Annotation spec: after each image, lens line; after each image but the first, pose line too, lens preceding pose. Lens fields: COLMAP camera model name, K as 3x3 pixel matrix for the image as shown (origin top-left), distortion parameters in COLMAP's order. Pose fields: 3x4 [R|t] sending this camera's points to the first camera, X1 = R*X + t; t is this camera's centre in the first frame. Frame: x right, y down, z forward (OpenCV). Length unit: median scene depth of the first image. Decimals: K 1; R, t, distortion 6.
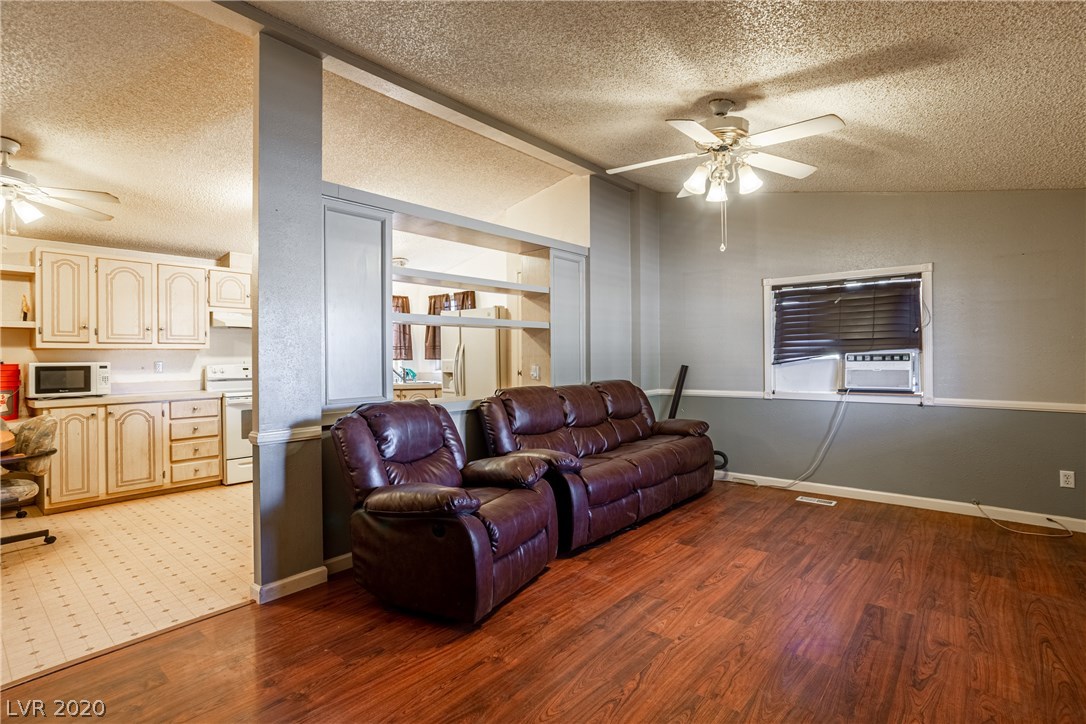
lens RADIAL K [[533.5, 0, 562.8], [0, 533.5, 357.1], [0, 0, 1]] dist [-0.016519, 0.013417]
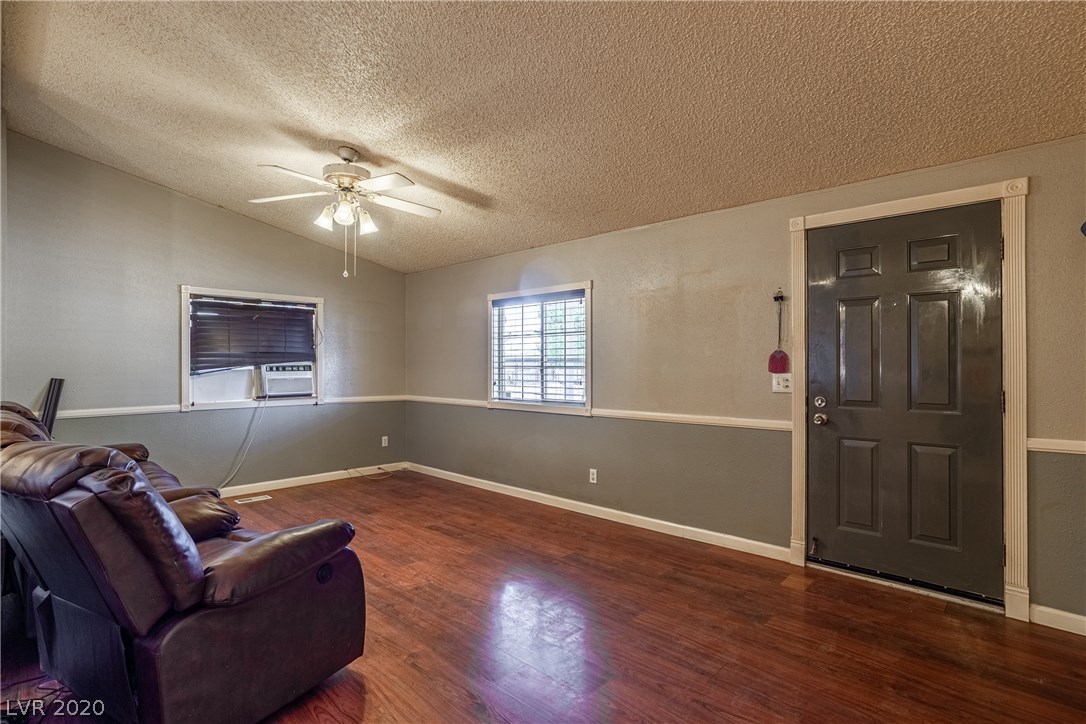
lens RADIAL K [[533.5, 0, 537.8], [0, 533.5, 363.7], [0, 0, 1]] dist [-0.016519, 0.013417]
pose [[0.072570, 0.010614, 0.997307, -0.623099], [0.001492, 0.999941, -0.010750, 0.004787], [-0.997362, 0.002268, 0.072550, 0.367594]]
